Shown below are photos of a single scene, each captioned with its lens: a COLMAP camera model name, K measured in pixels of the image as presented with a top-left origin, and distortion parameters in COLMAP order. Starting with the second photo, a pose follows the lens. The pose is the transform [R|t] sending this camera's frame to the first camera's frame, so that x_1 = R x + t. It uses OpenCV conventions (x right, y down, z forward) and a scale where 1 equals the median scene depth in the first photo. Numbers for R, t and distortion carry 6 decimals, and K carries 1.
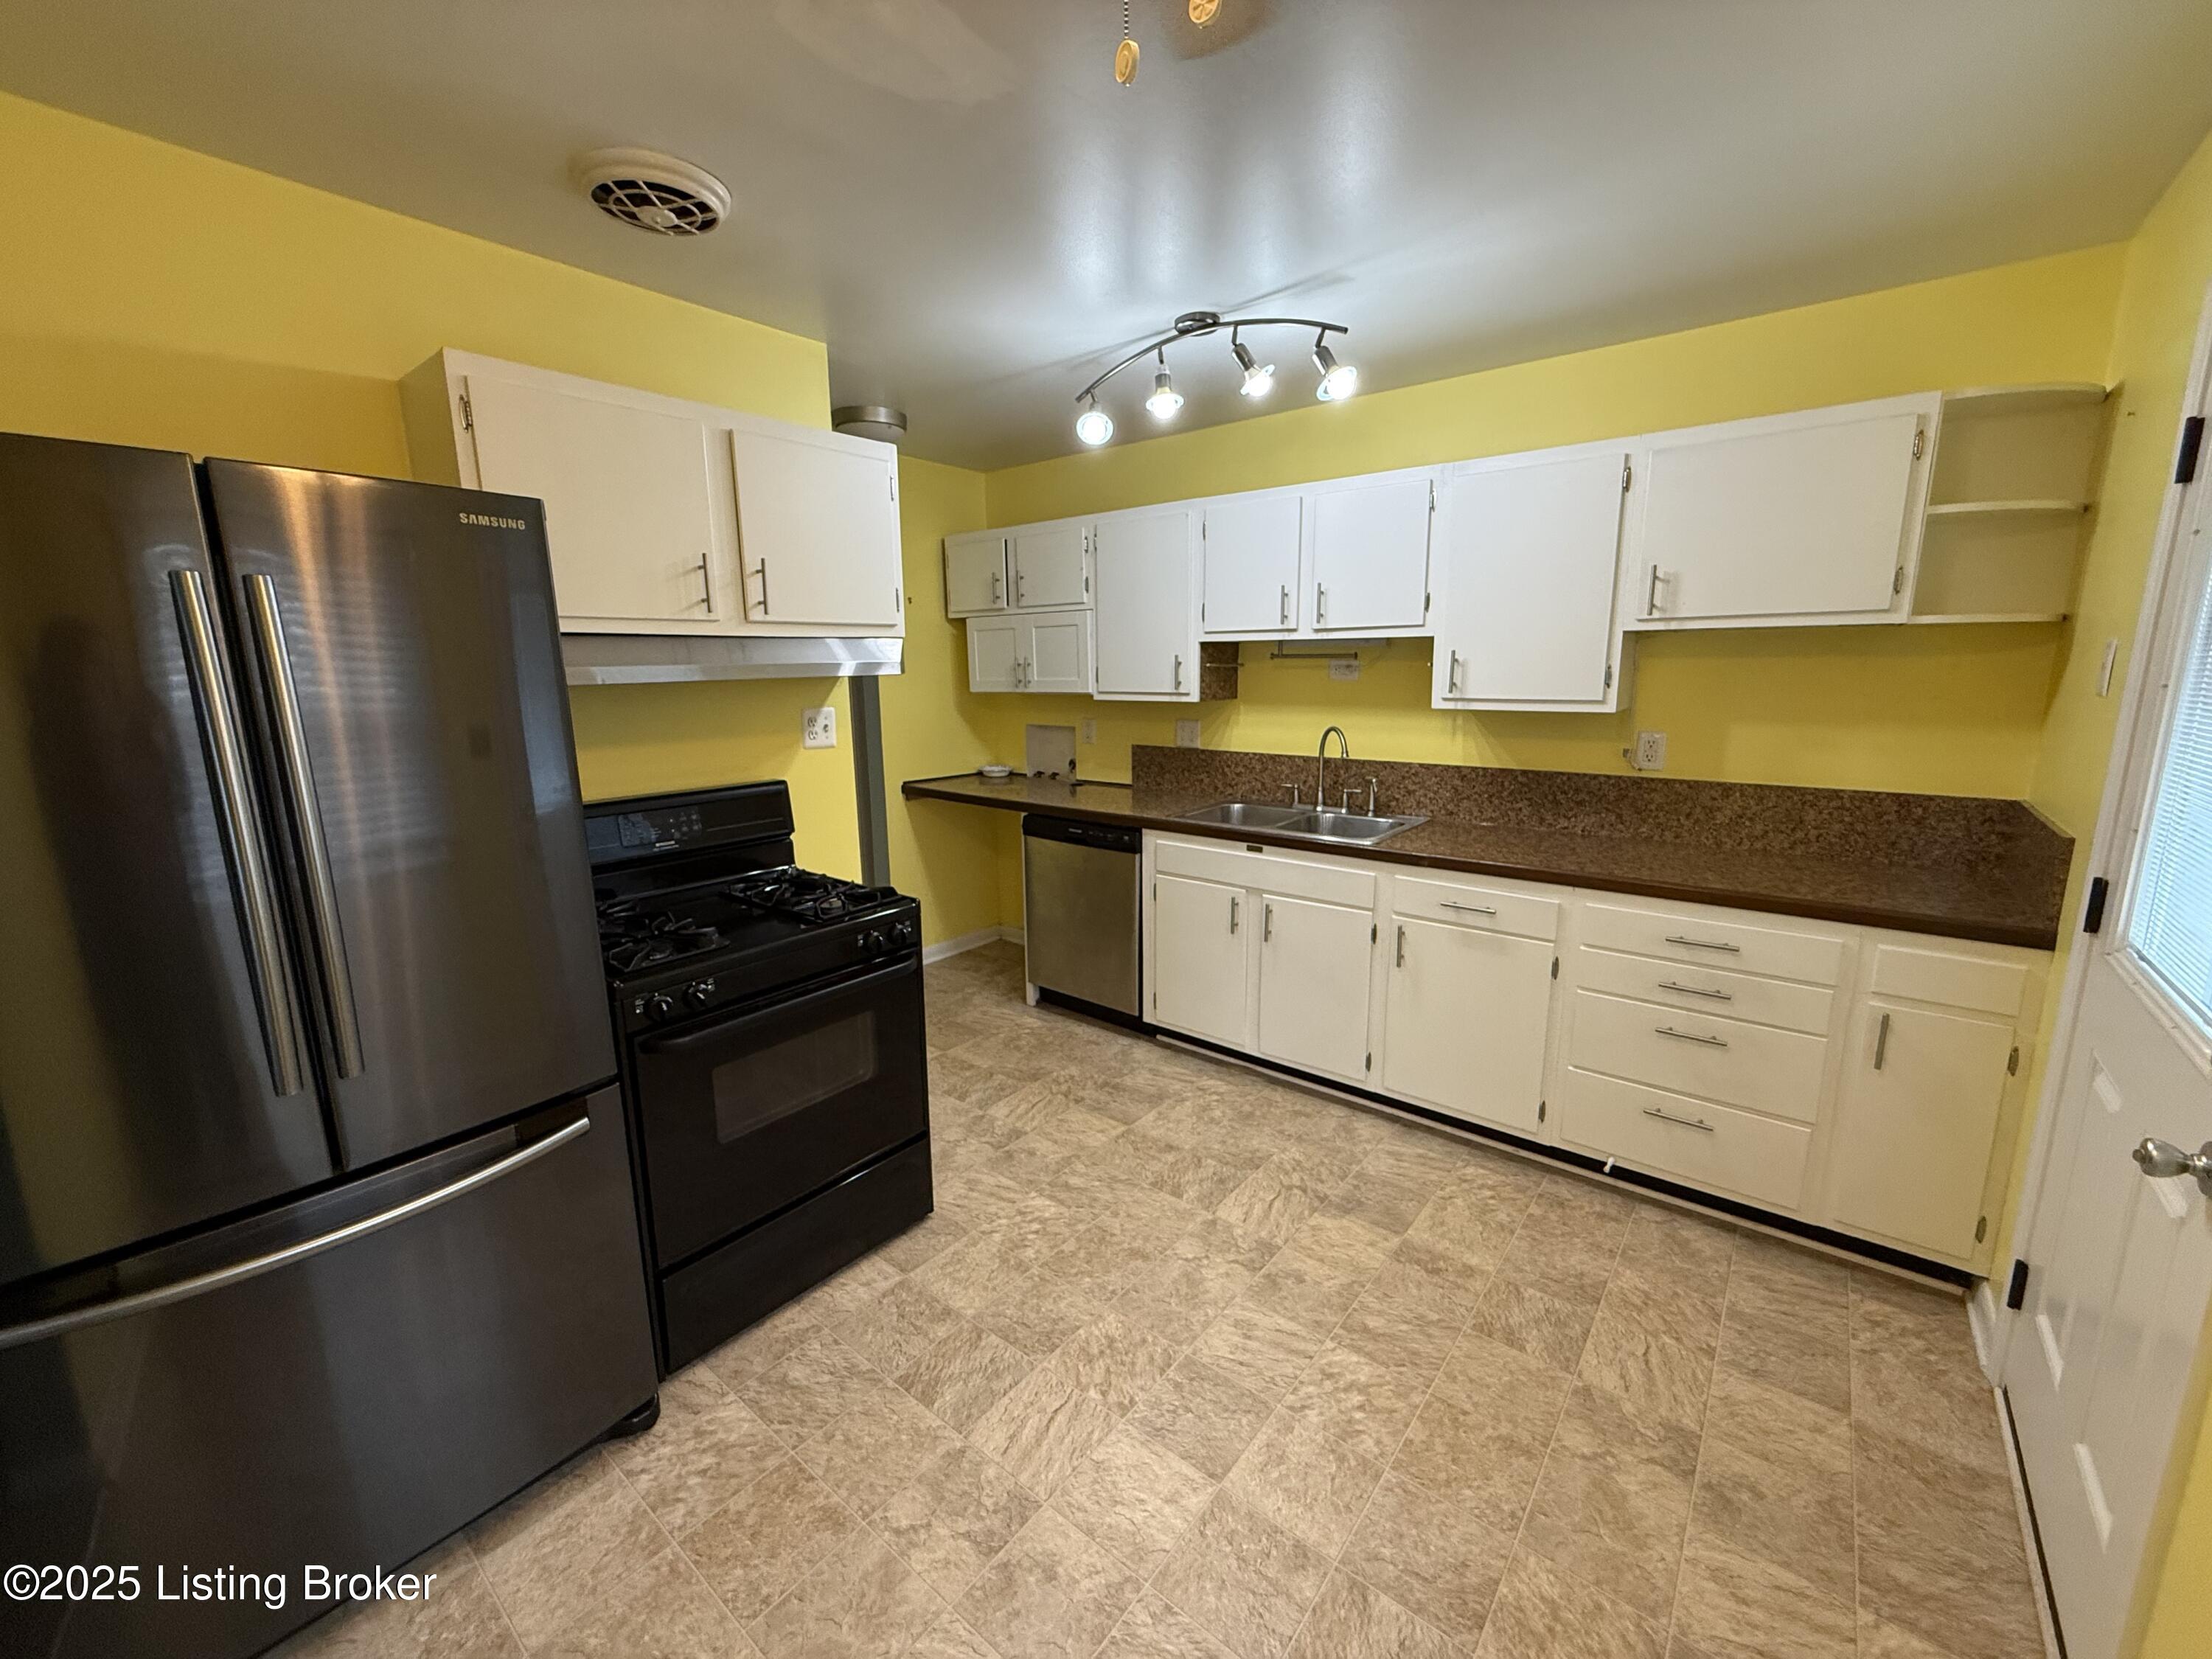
lens RADIAL K [[870.1, 0, 1106.0], [0, 870.1, 829.5], [0, 0, 1]] dist [0.000372, -0.000036]
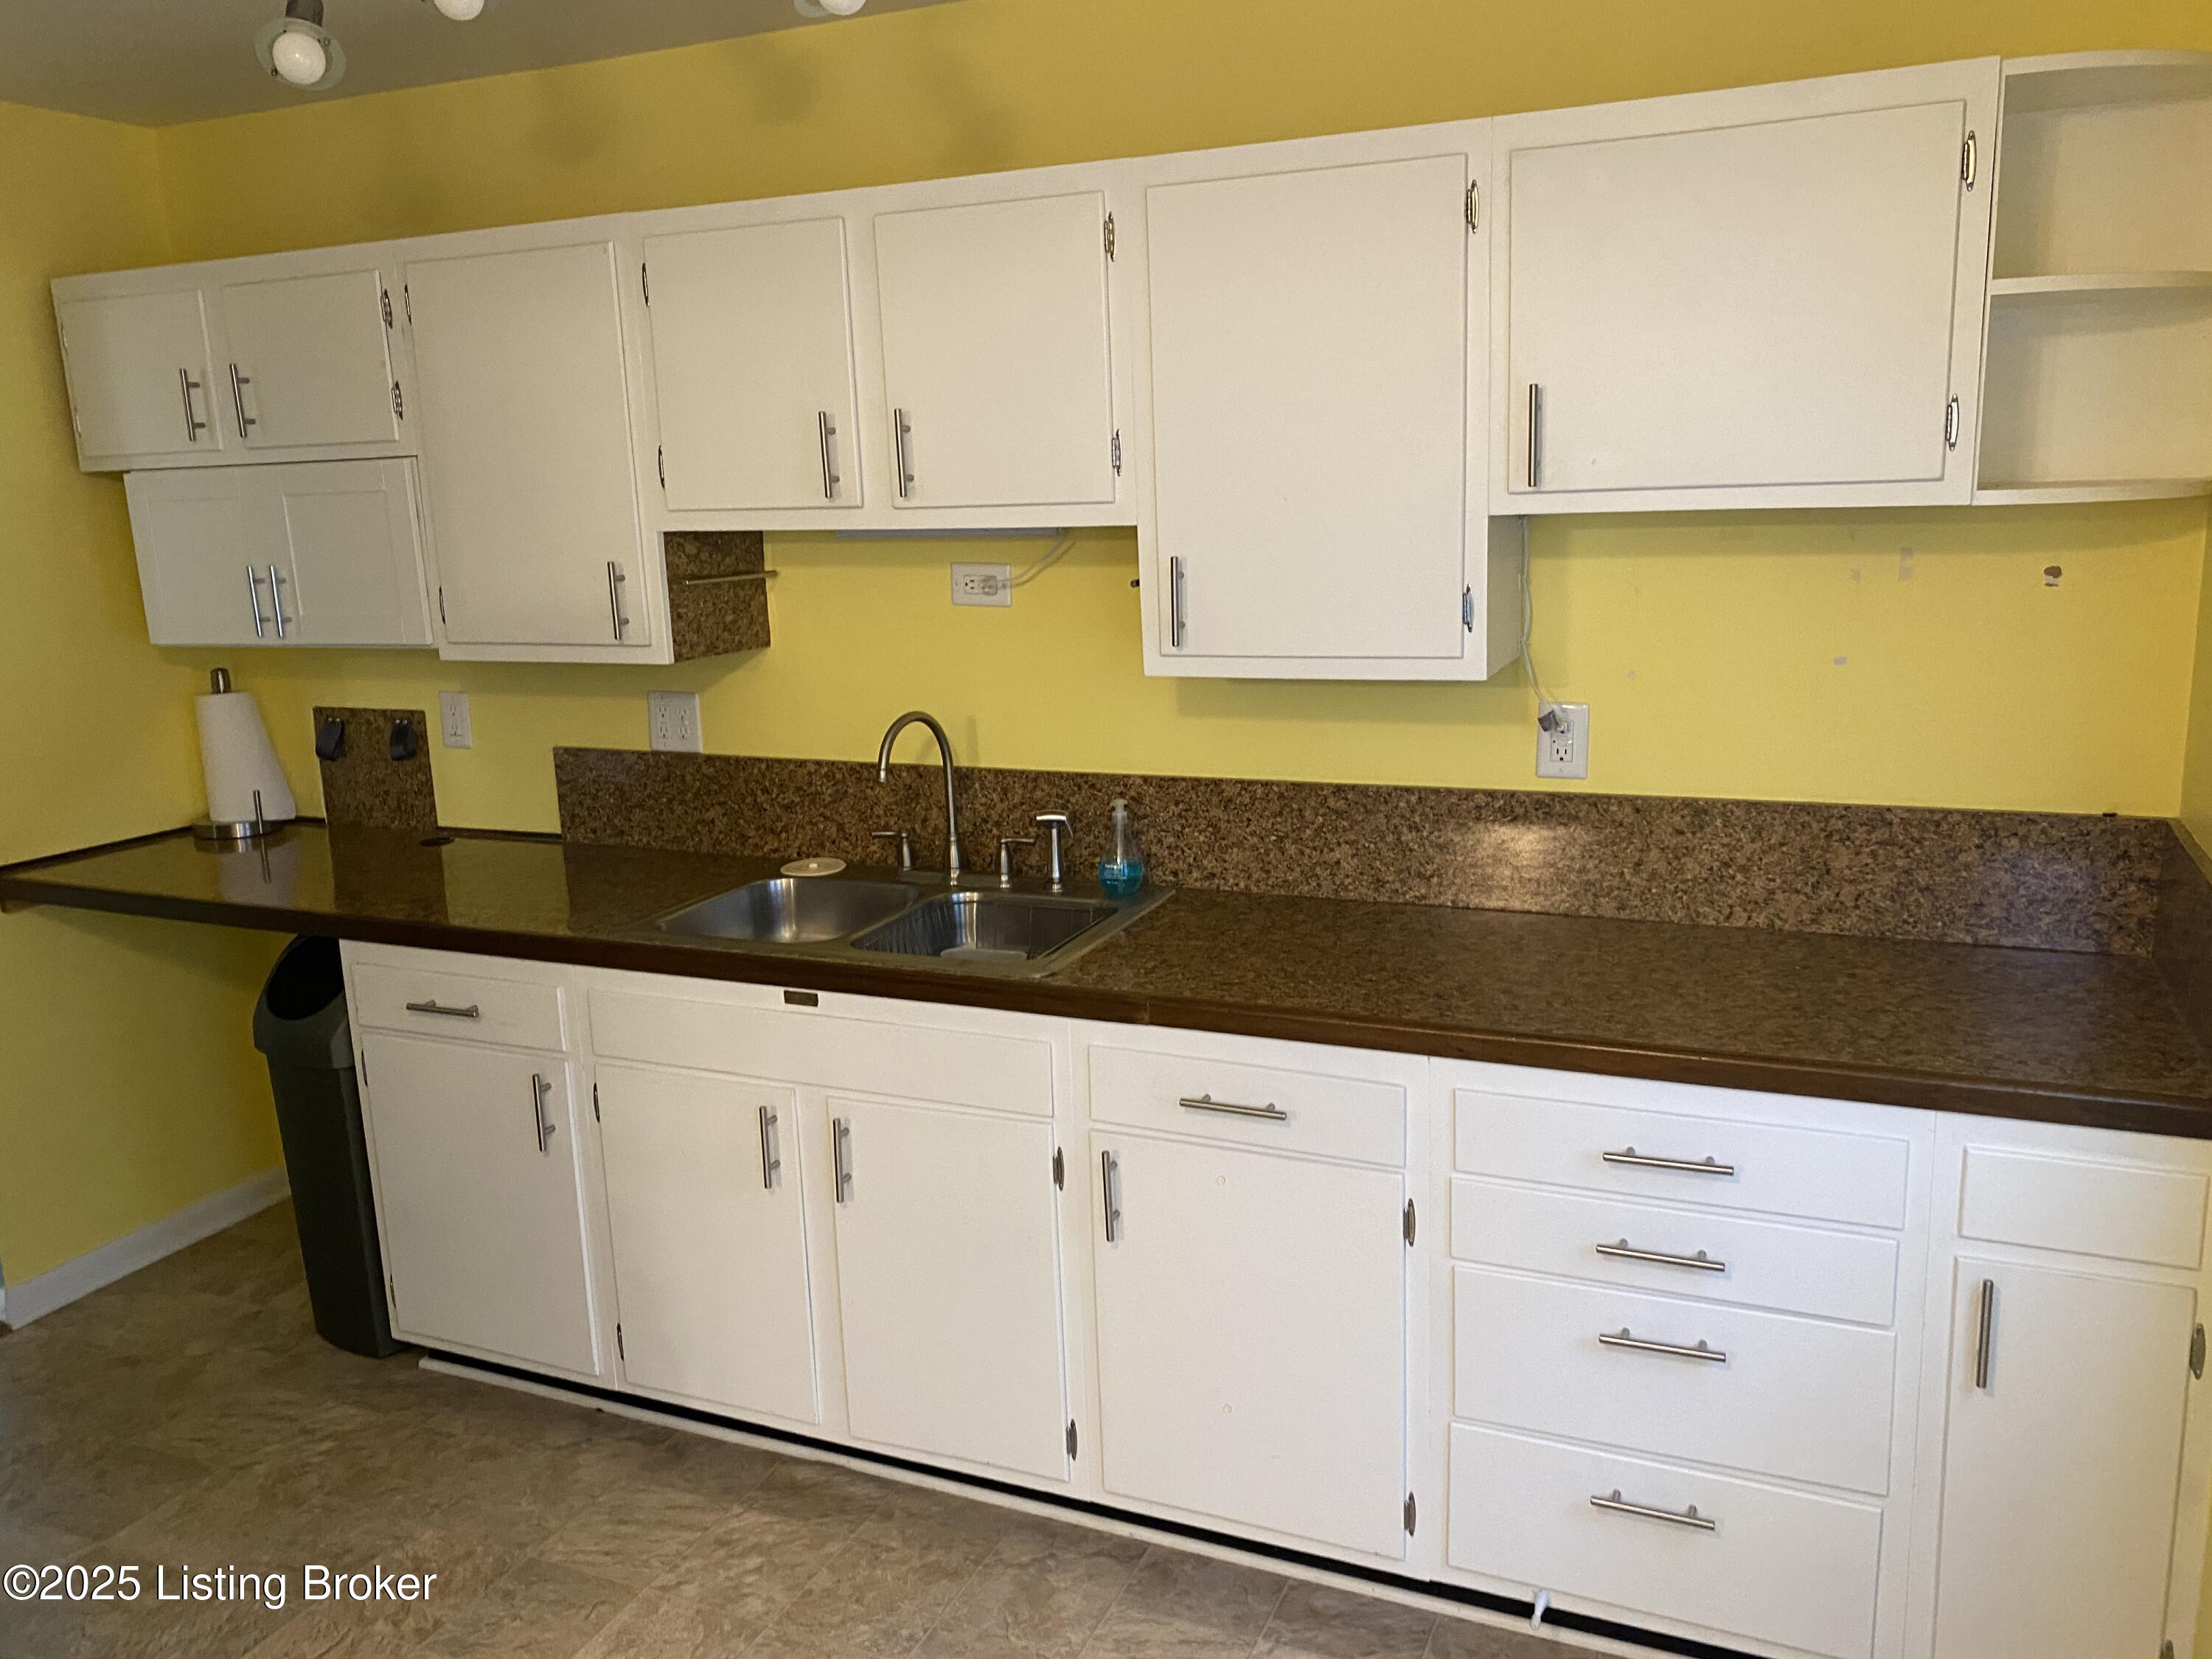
lens RADIAL K [[1720.9, 0, 1106.0], [0, 1720.9, 829.5], [0, 0, 1]] dist [0.008095, 0.007159]
pose [[0.963238, -0.073619, 0.258367, 0.099958], [0.073590, 0.997240, 0.009797, -0.061781], [-0.258375, 0.009576, 0.965997, 0.097775]]
